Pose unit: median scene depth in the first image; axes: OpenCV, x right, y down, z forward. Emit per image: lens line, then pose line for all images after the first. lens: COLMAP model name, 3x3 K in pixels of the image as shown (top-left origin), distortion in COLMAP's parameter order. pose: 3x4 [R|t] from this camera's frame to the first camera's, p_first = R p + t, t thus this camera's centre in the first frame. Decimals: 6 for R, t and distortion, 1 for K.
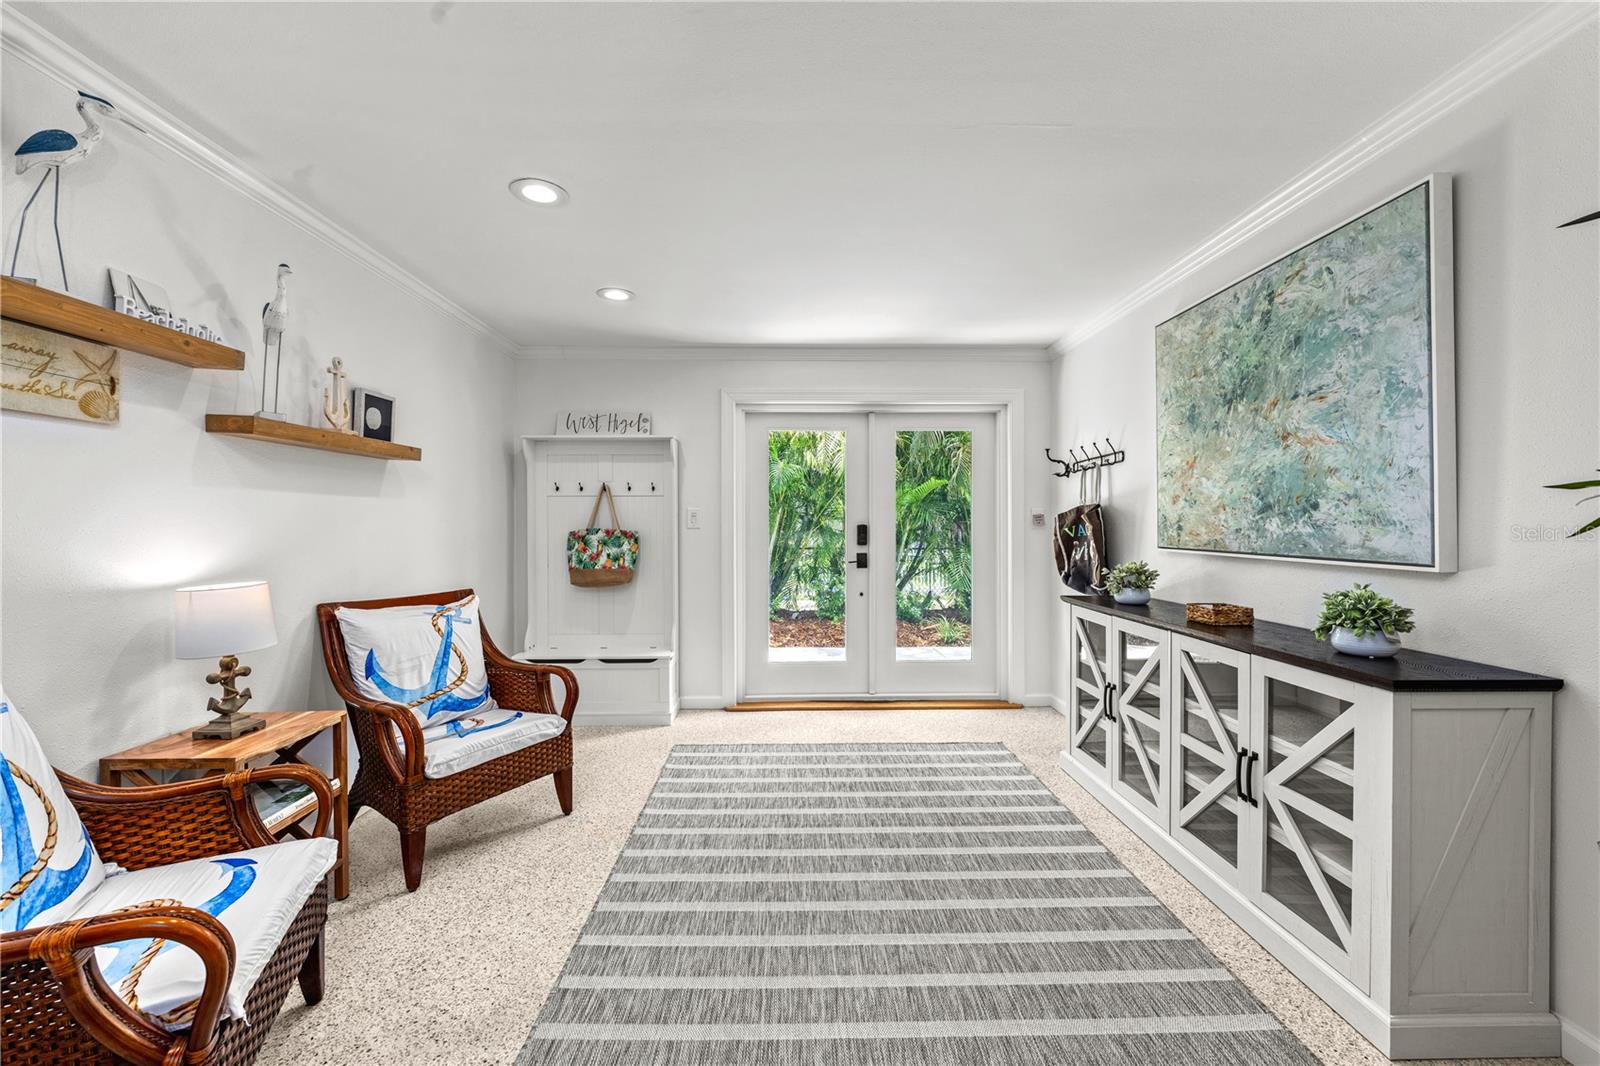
lens RADIAL K [[644.2, 0, 798.0], [0, 644.2, 527.5], [0, 0, 1]] dist [-0.001512, -0.000053]
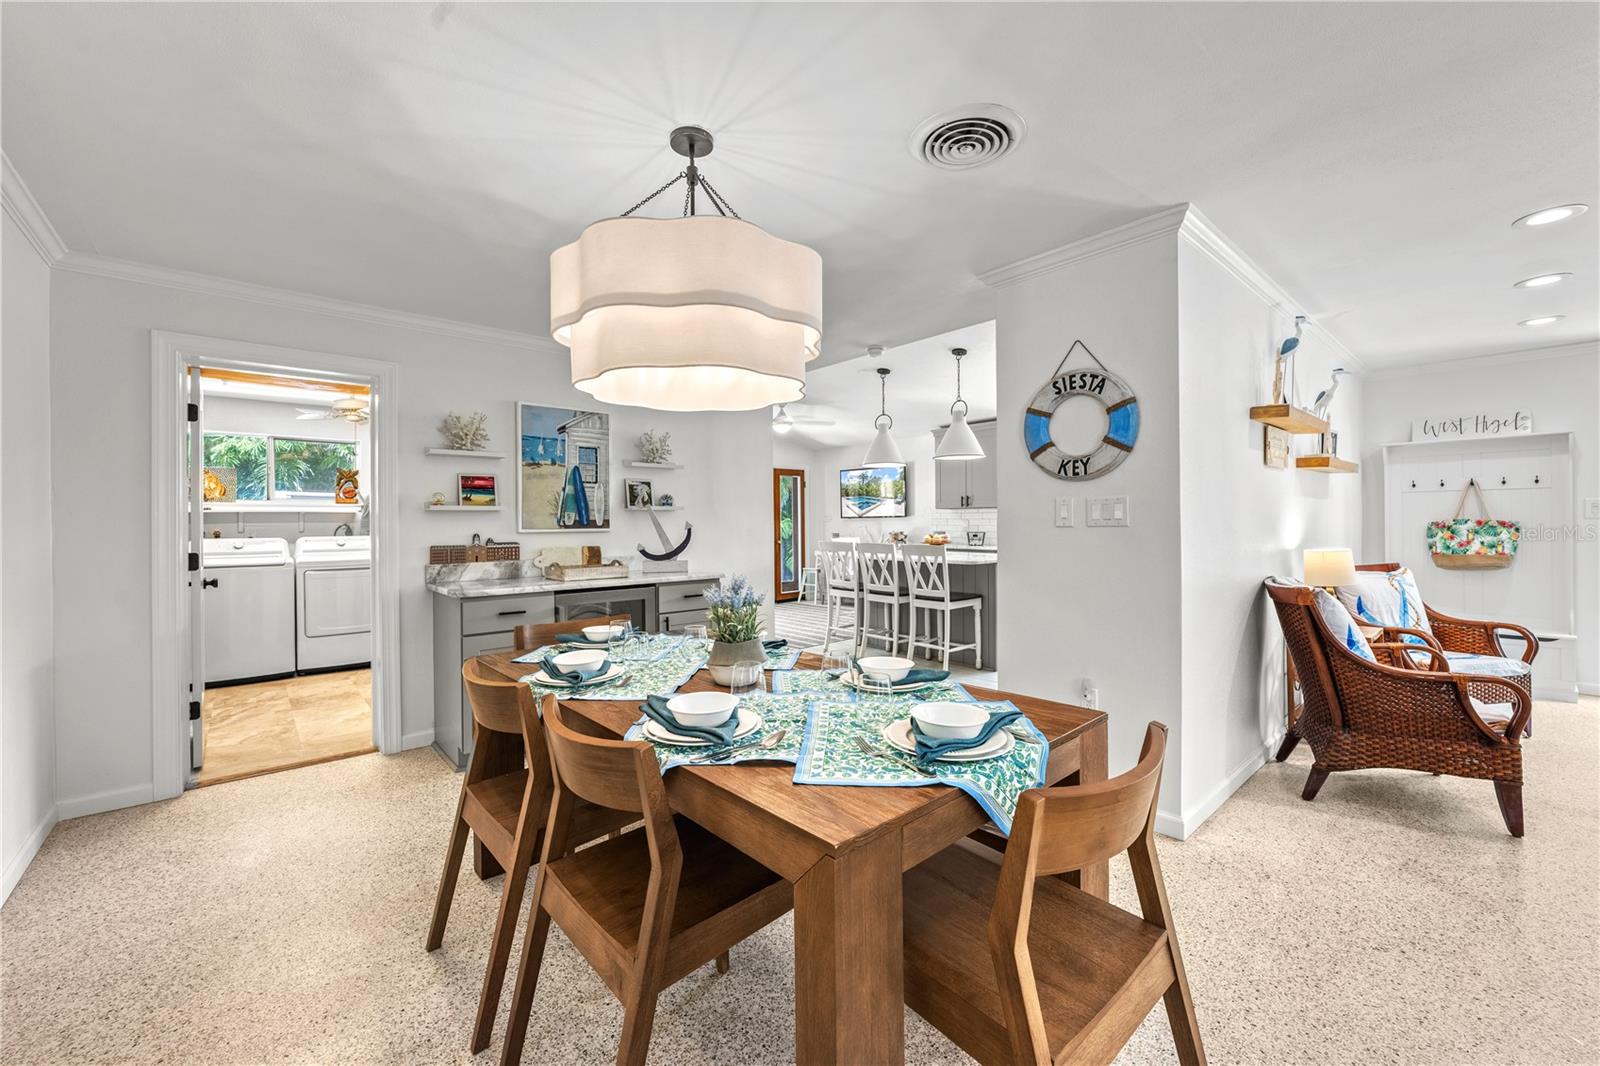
lens RADIAL K [[640.6, 0, 804.6], [0, 640.6, 522.9], [0, 0, 1]] dist [-0.000458, -0.000031]
pose [[0.648752, -0.003753, -0.760990, -0.329836], [0.005648, 0.999984, -0.000117, 0.002564], [0.760979, -0.004223, 0.648763, -0.985825]]
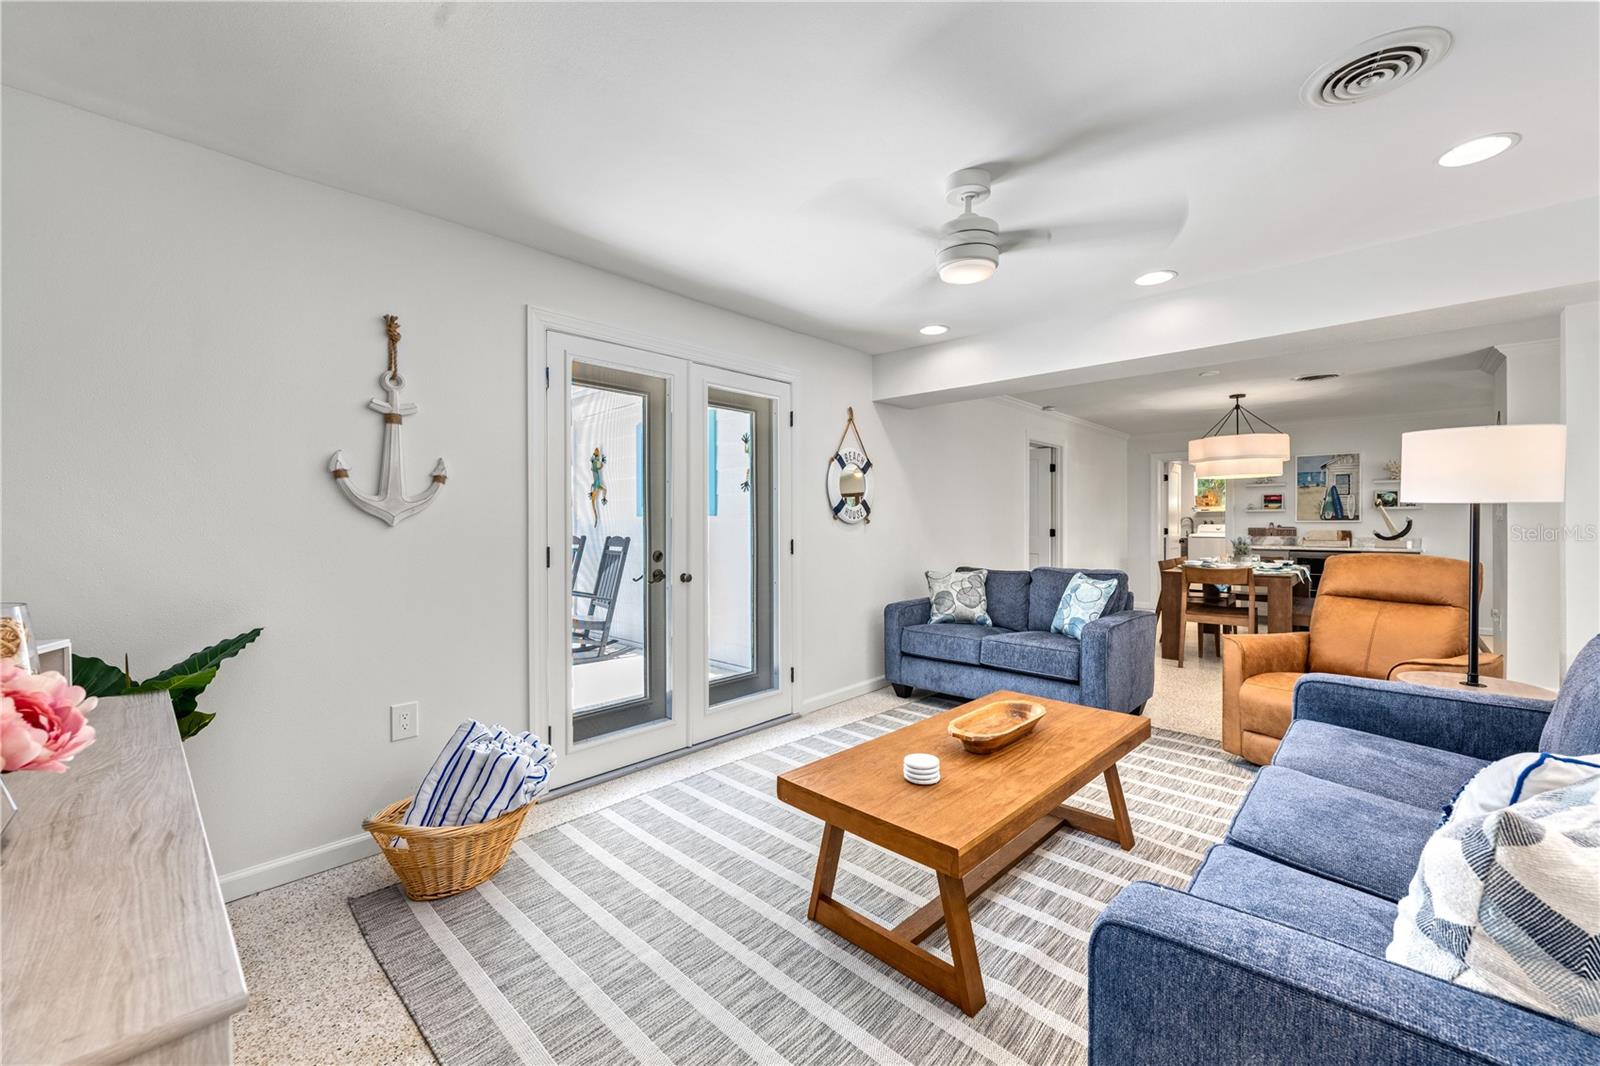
lens RADIAL K [[635.3, 0, 797.2], [0, 635.3, 527.5], [0, 0, 1]] dist [-0.005171, 0.000126]
pose [[-0.699632, 0.011655, -0.714408, 1.758606], [0.004228, 0.999917, 0.012172, 0.000582], [0.714491, 0.005496, -0.699623, -0.136257]]
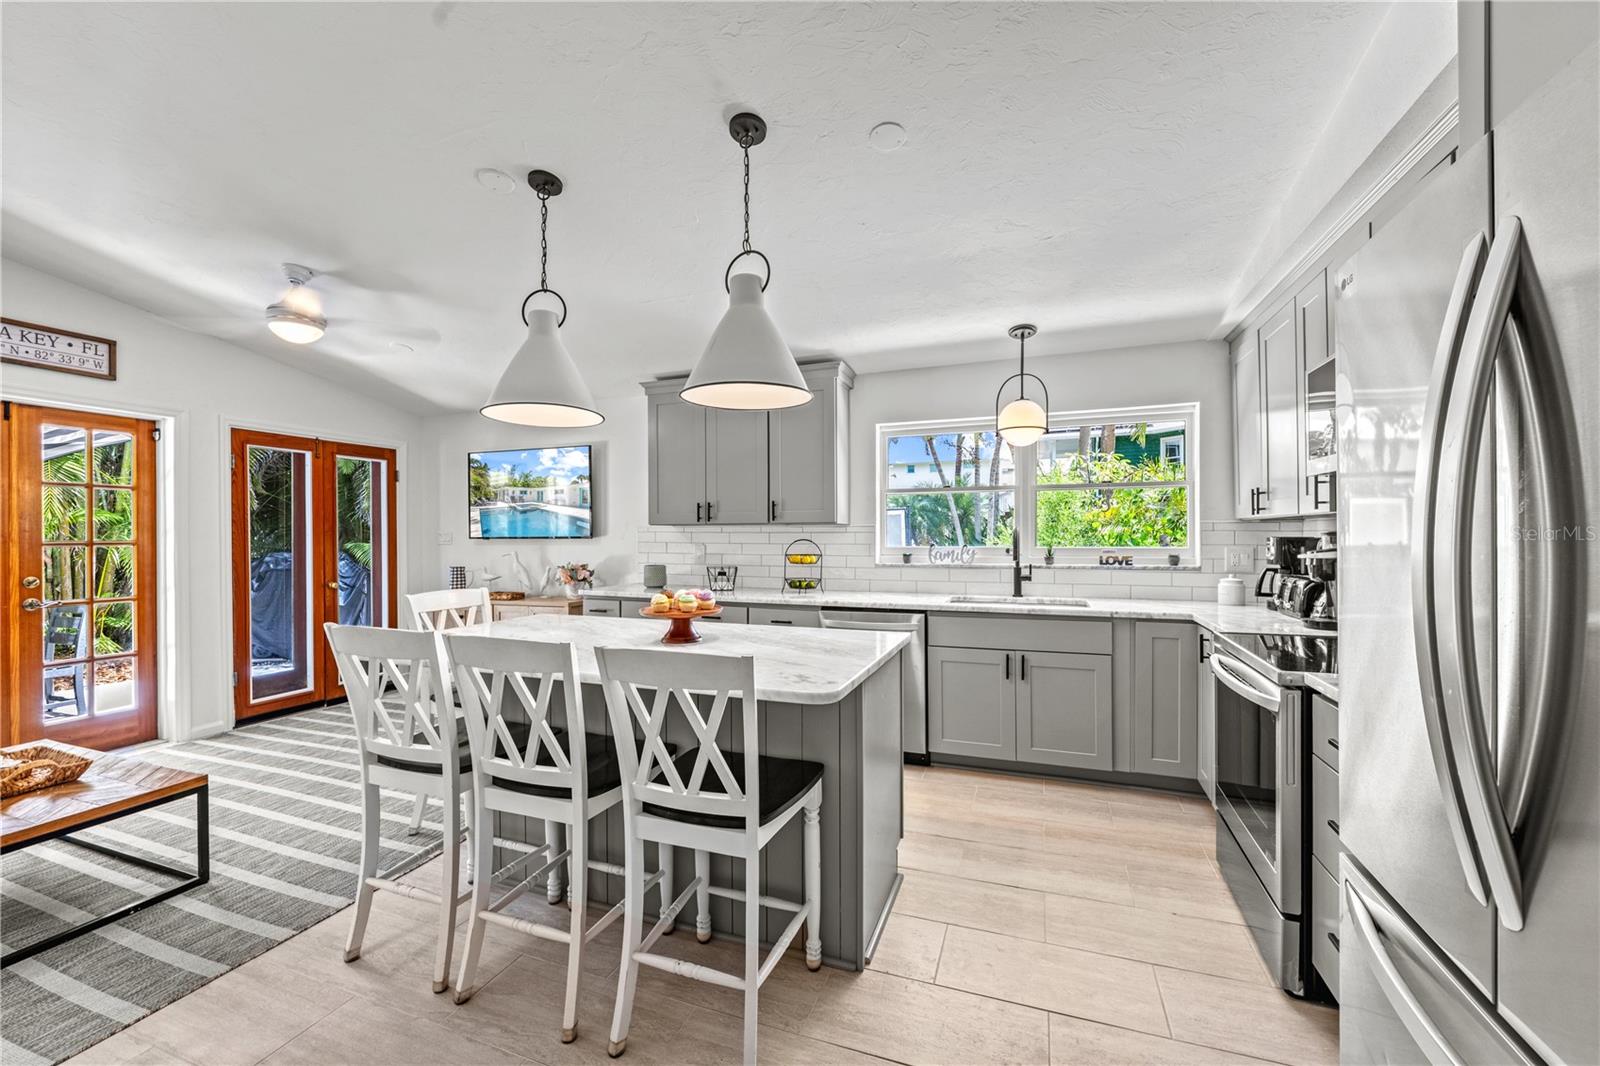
lens RADIAL K [[639.3, 0, 802.5], [0, 639.3, 537.6], [0, 0, 1]] dist [-0.003232, -0.000075]
pose [[0.930459, -0.000132, -0.366397, -1.246709], [0.001216, 0.999996, 0.002728, -0.031132], [0.366395, -0.002984, 0.930455, 0.042035]]
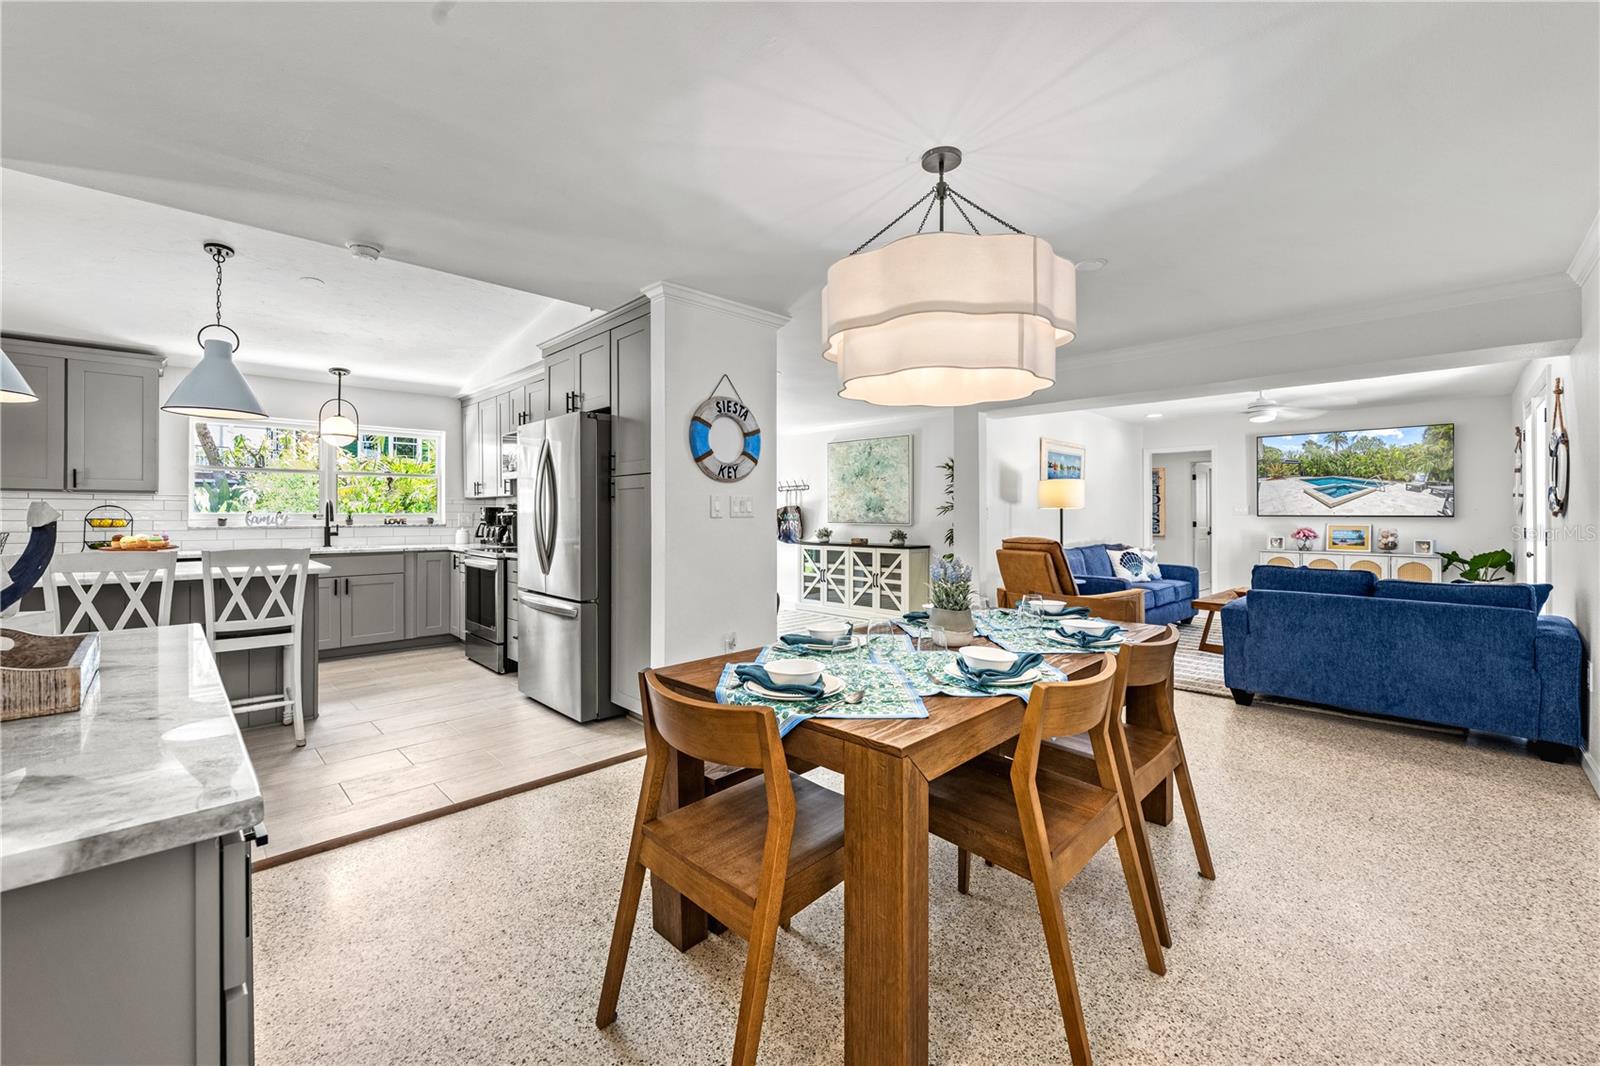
lens RADIAL K [[643.7, 0, 794.9], [0, 643.7, 511.4], [0, 0, 1]] dist [-0.000785, -0.000042]
pose [[0.727321, 0.006337, 0.686268, -1.665975], [0.000218, 0.999955, -0.009465, 0.010926], [-0.686297, 0.007033, 0.727287, -1.061273]]
